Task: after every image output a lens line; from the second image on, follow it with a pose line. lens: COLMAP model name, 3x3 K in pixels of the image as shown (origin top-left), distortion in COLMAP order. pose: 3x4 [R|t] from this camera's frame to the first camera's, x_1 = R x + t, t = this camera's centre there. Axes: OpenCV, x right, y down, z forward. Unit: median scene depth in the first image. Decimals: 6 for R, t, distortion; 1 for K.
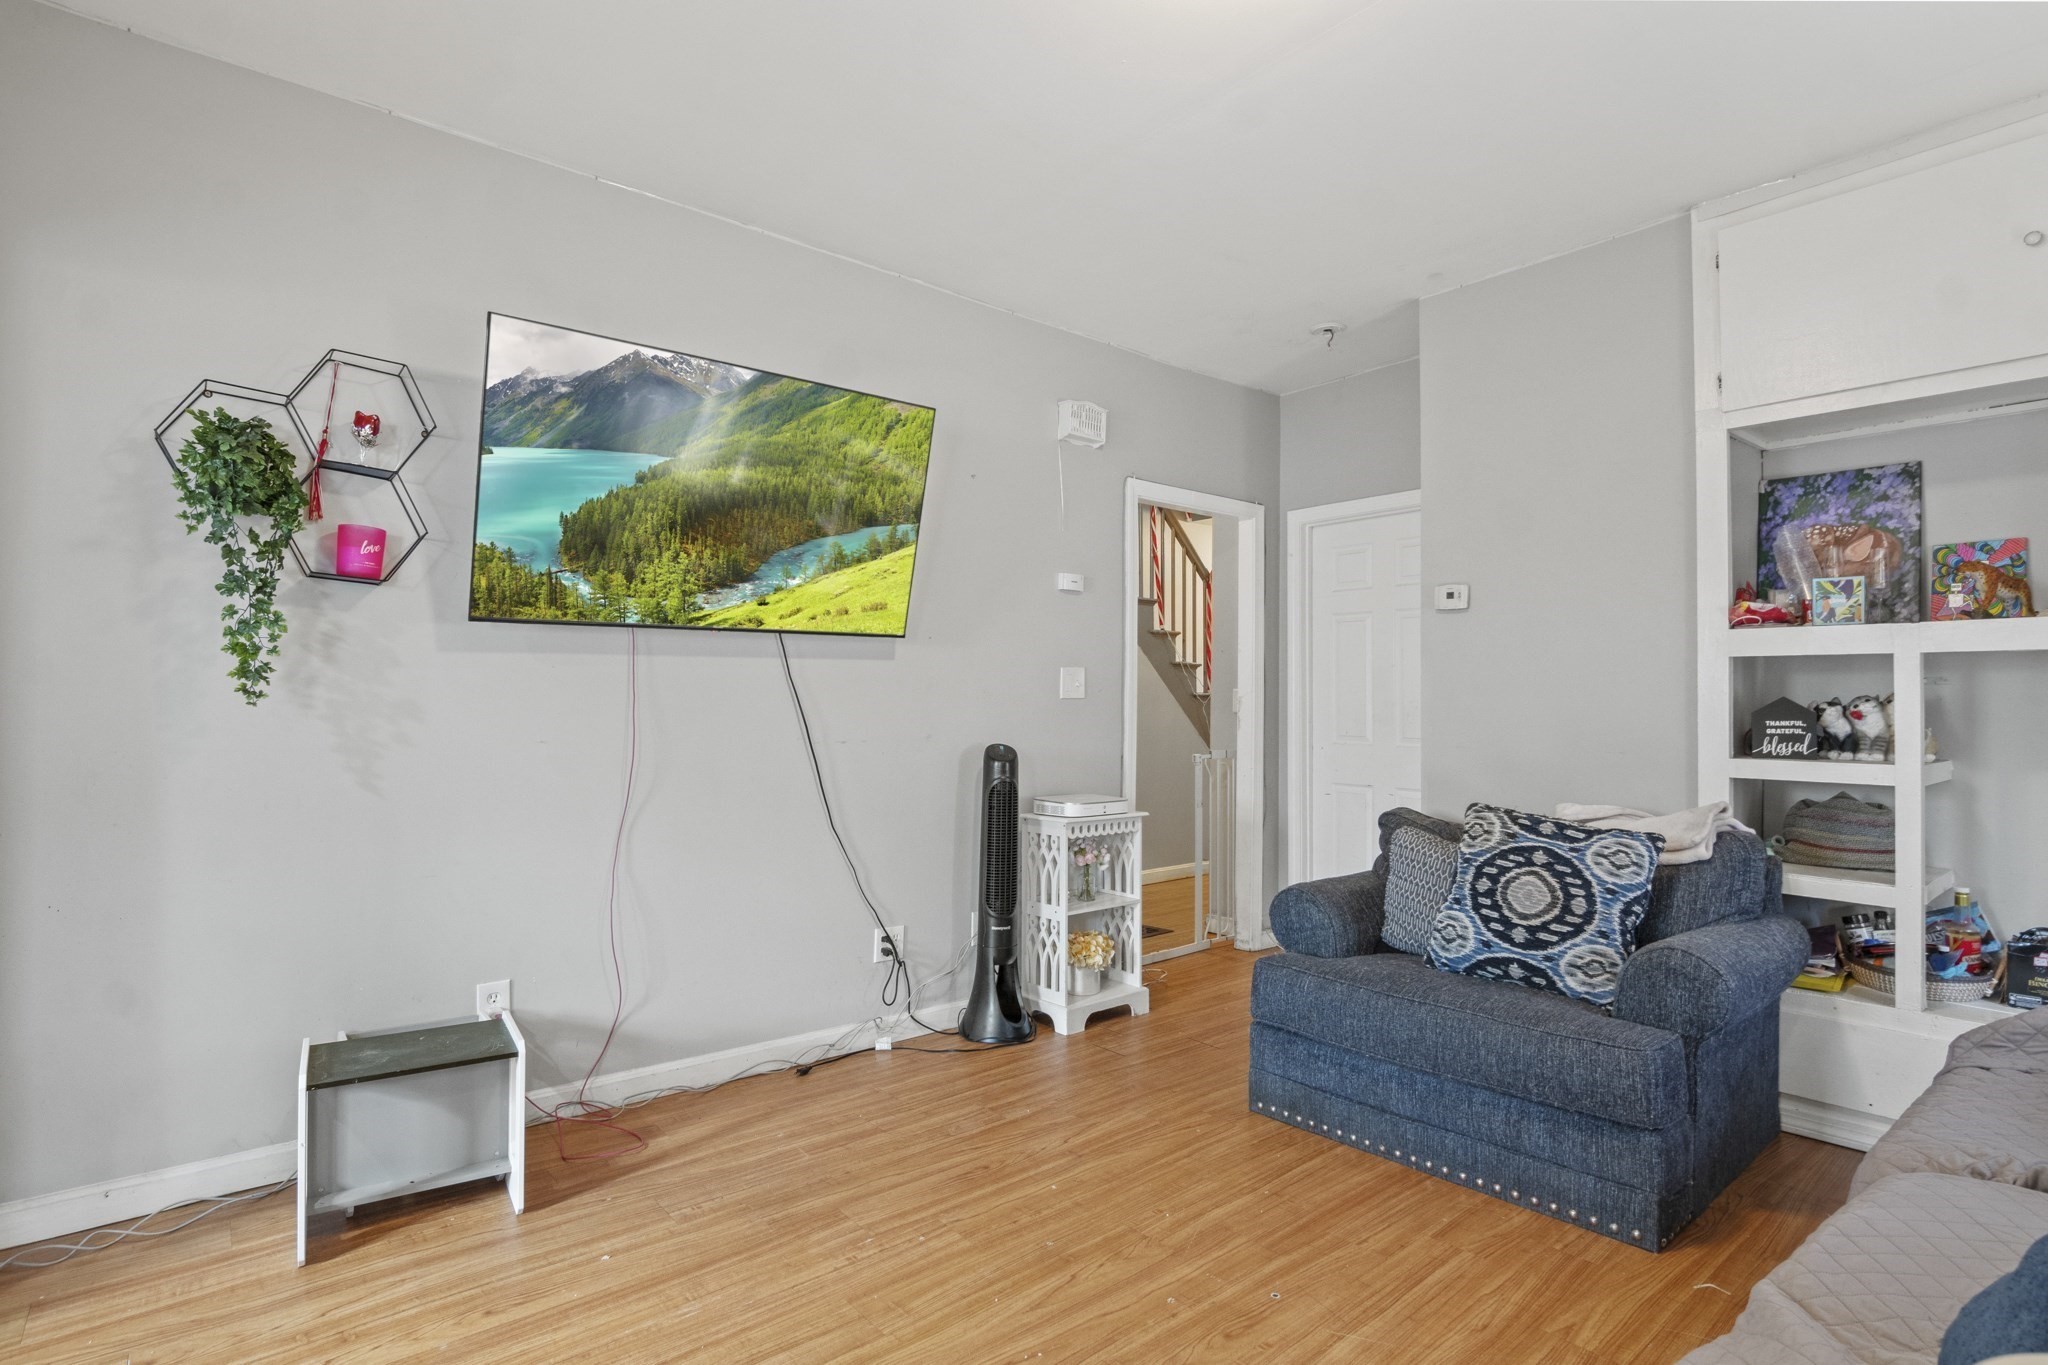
lens RADIAL K [[1013.3, 0, 1035.8], [0, 1013.3, 680.3], [0, 0, 1]] dist [-0.020375, 0.000020]
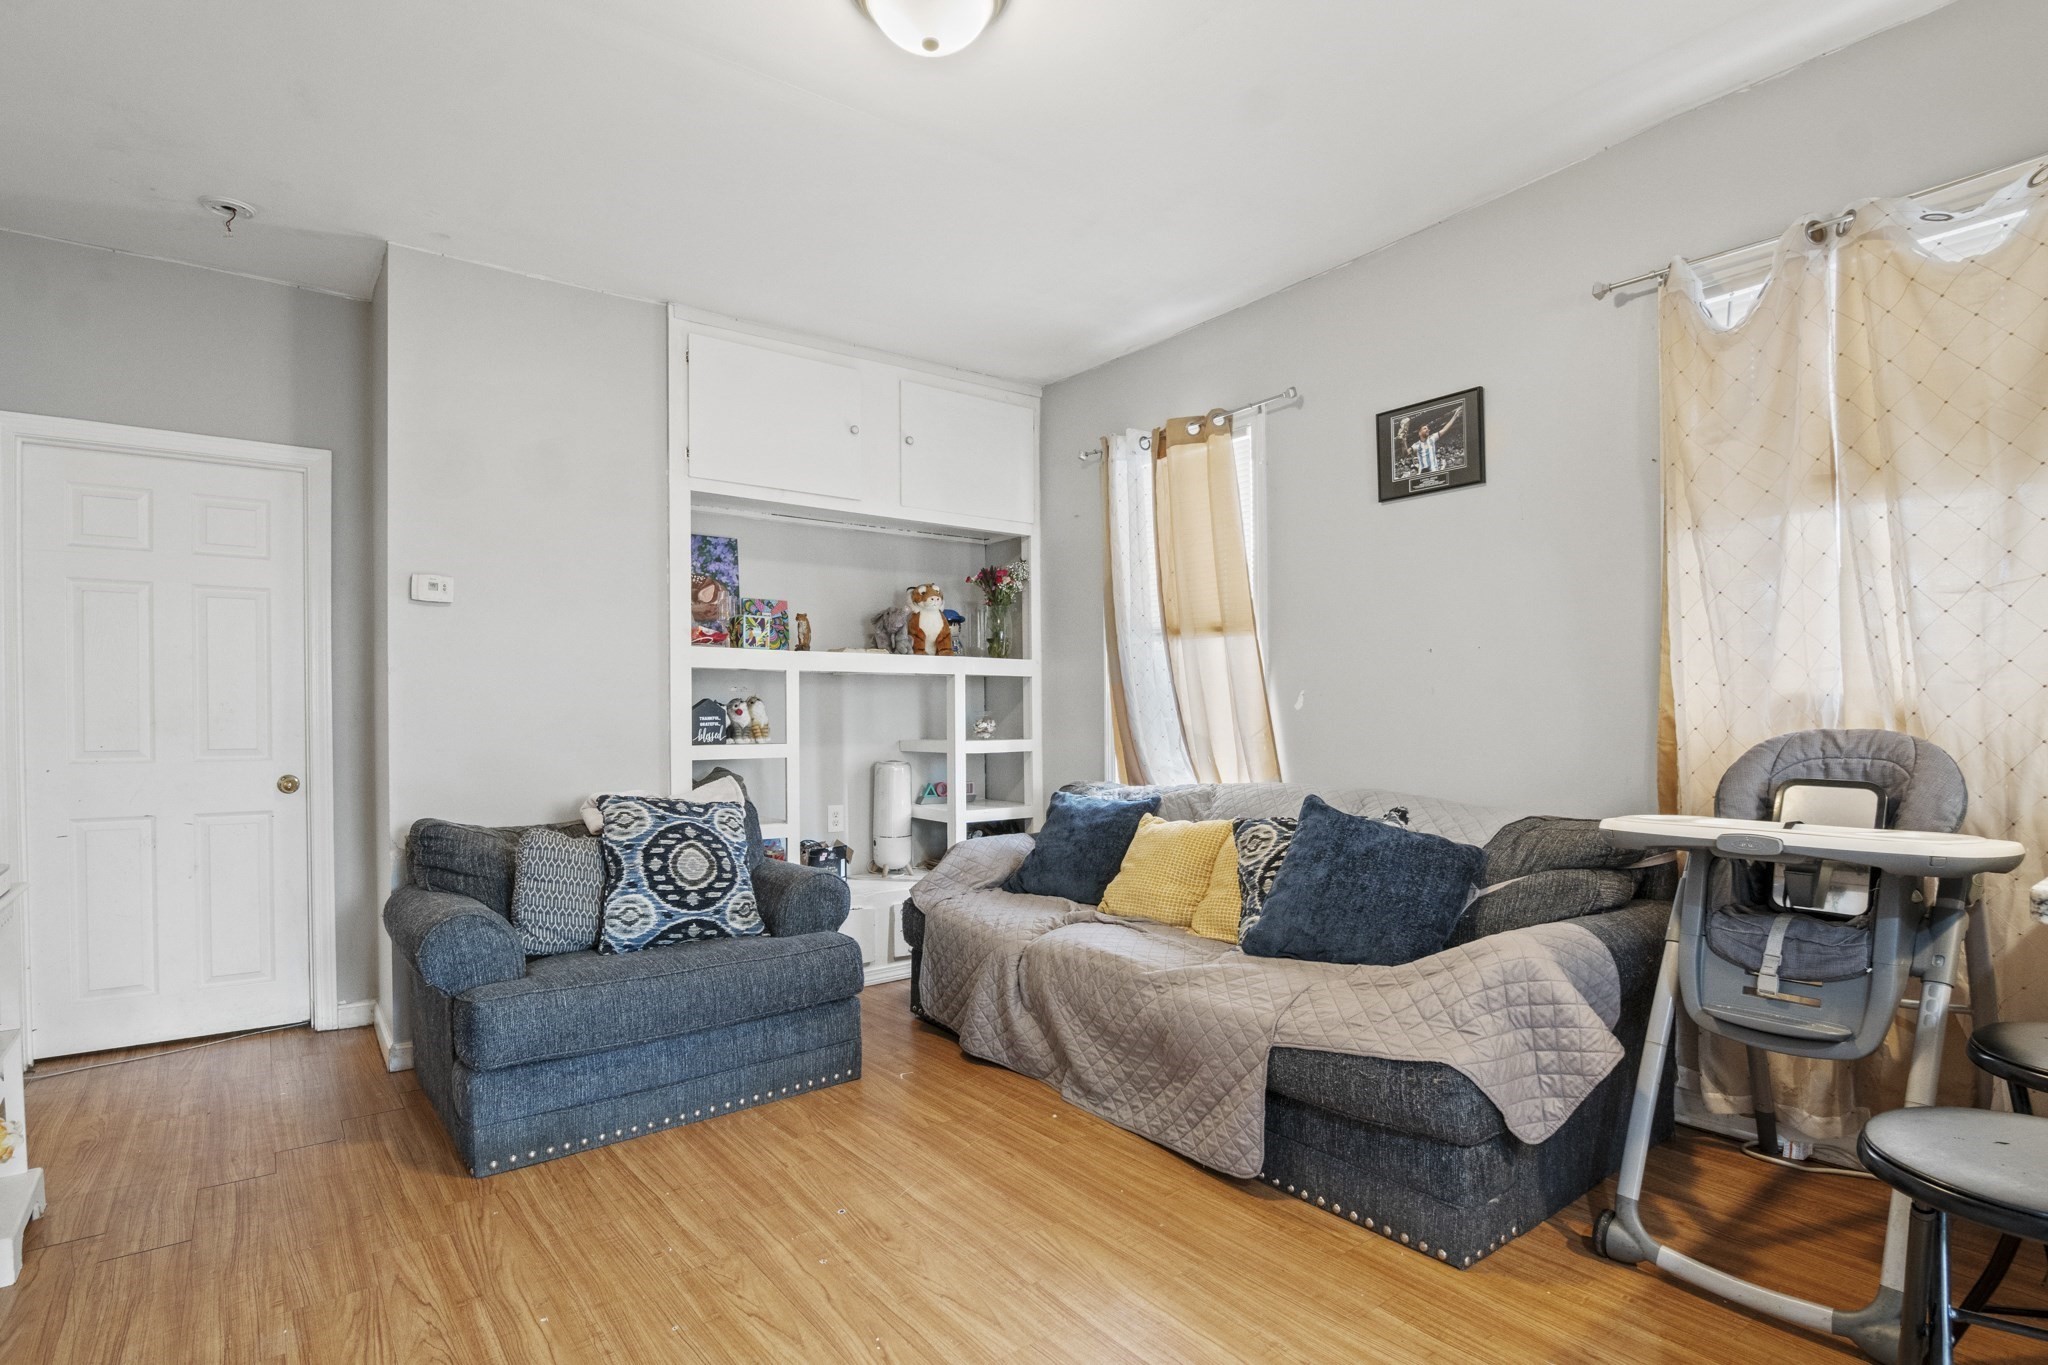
lens RADIAL K [[1025.1, 0, 1043.7], [0, 1025.1, 723.0], [0, 0, 1]] dist [-0.003567, -0.018412]
pose [[0.042332, -0.011977, 0.999032, -0.668277], [-0.015456, 0.999801, 0.012641, 0.027195], [-0.998984, -0.015976, 0.042138, 0.535465]]
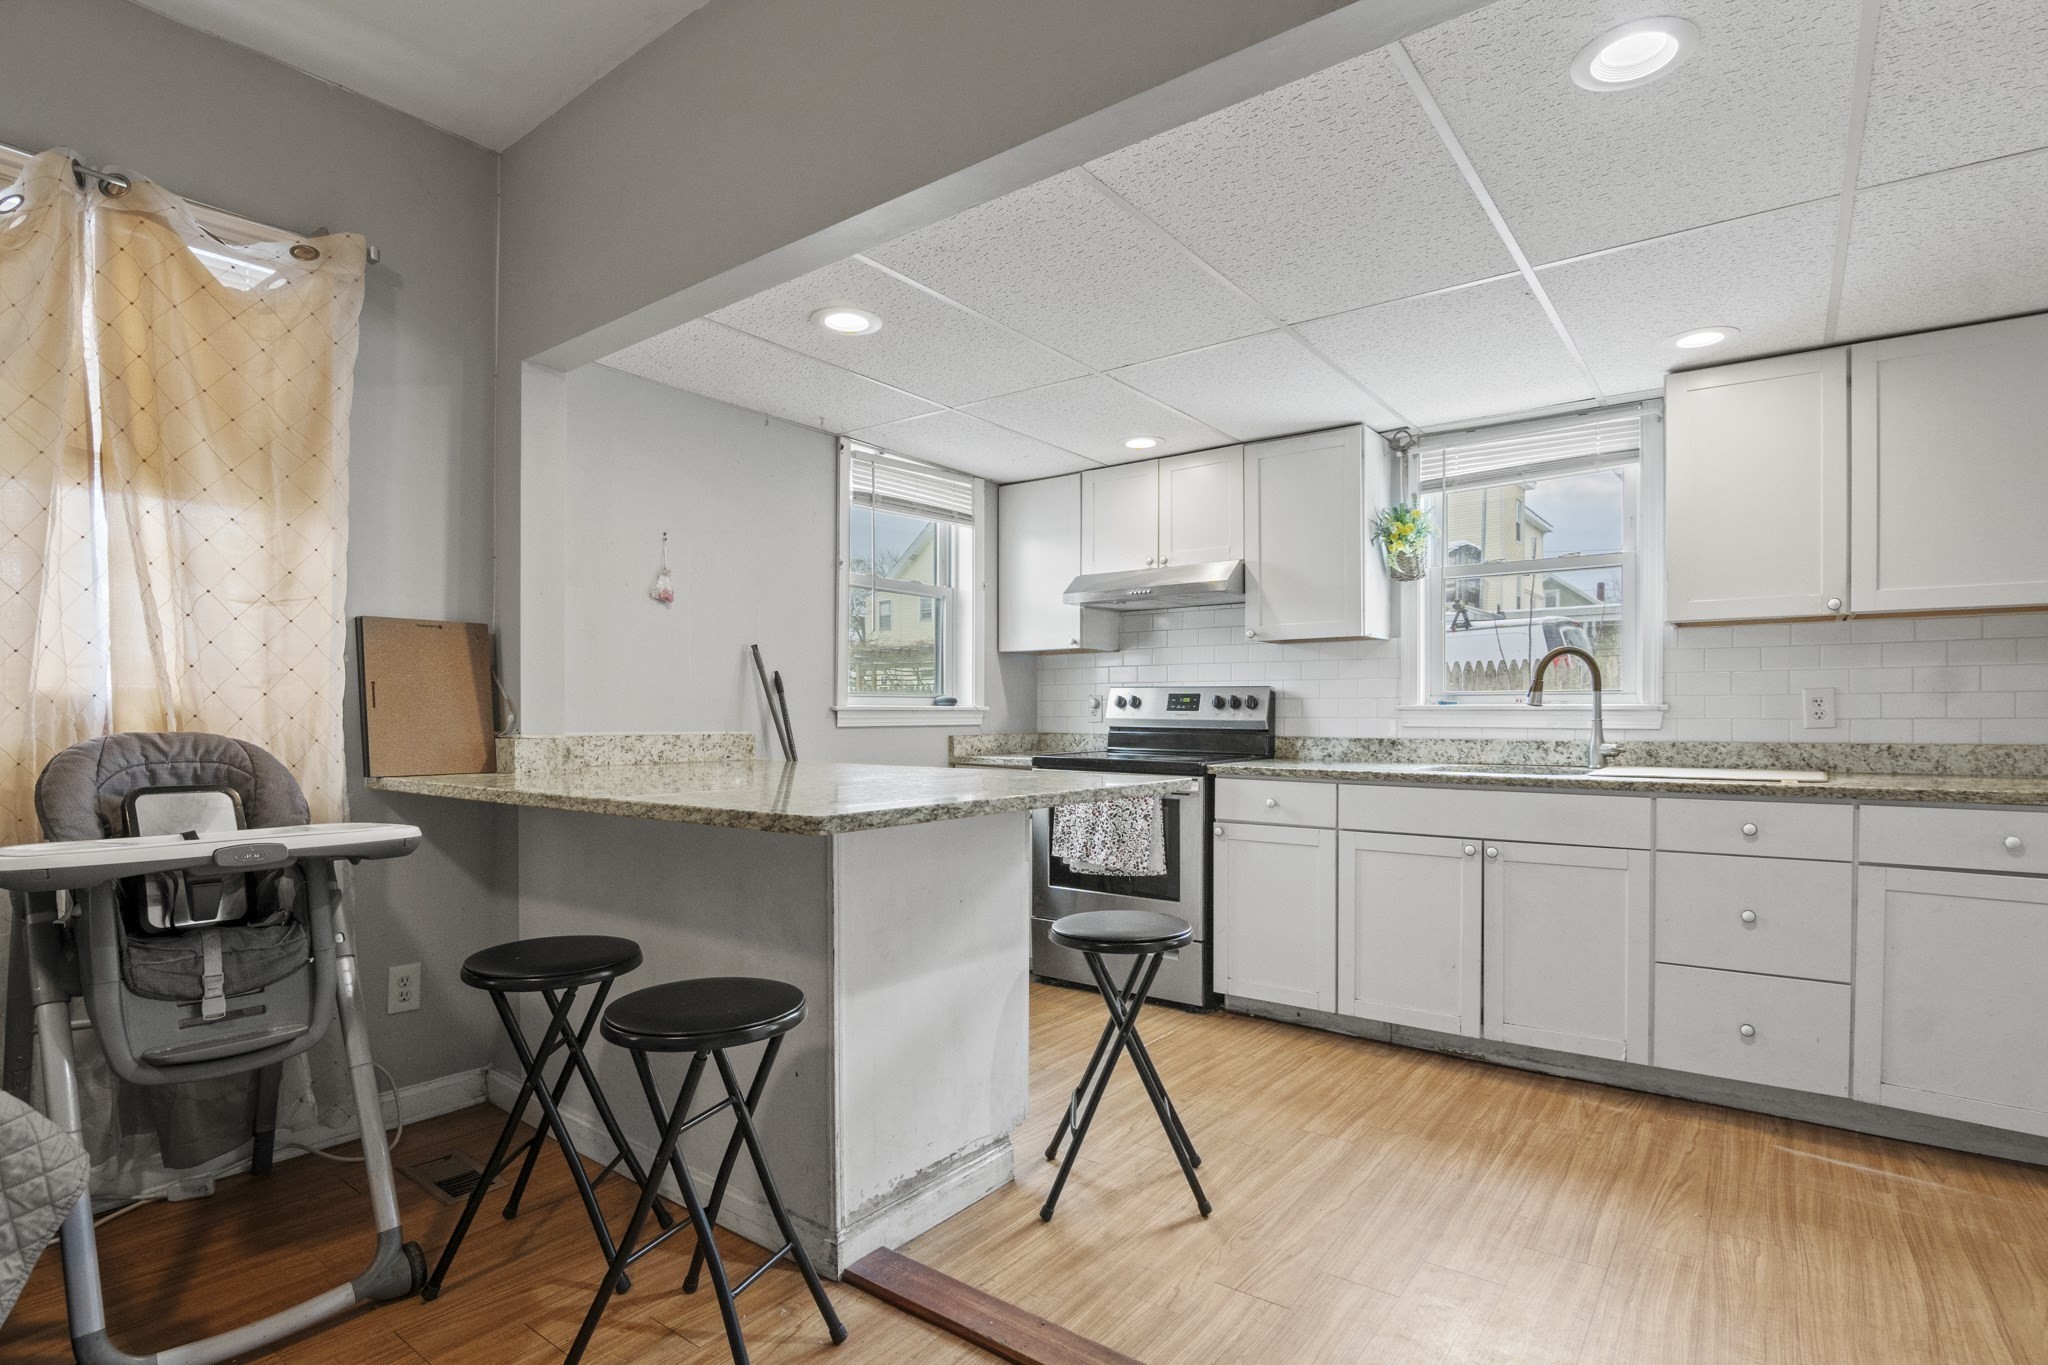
lens RADIAL K [[1018.8, 0, 1031.9], [0, 1018.8, 725.5], [0, 0, 1]] dist [-0.024693, -0.000327]
pose [[-0.975282, 0.001744, -0.220955, -0.302882], [0.003931, 0.999948, -0.009458, 0.037037], [0.220927, -0.010093, -0.975238, 0.814429]]
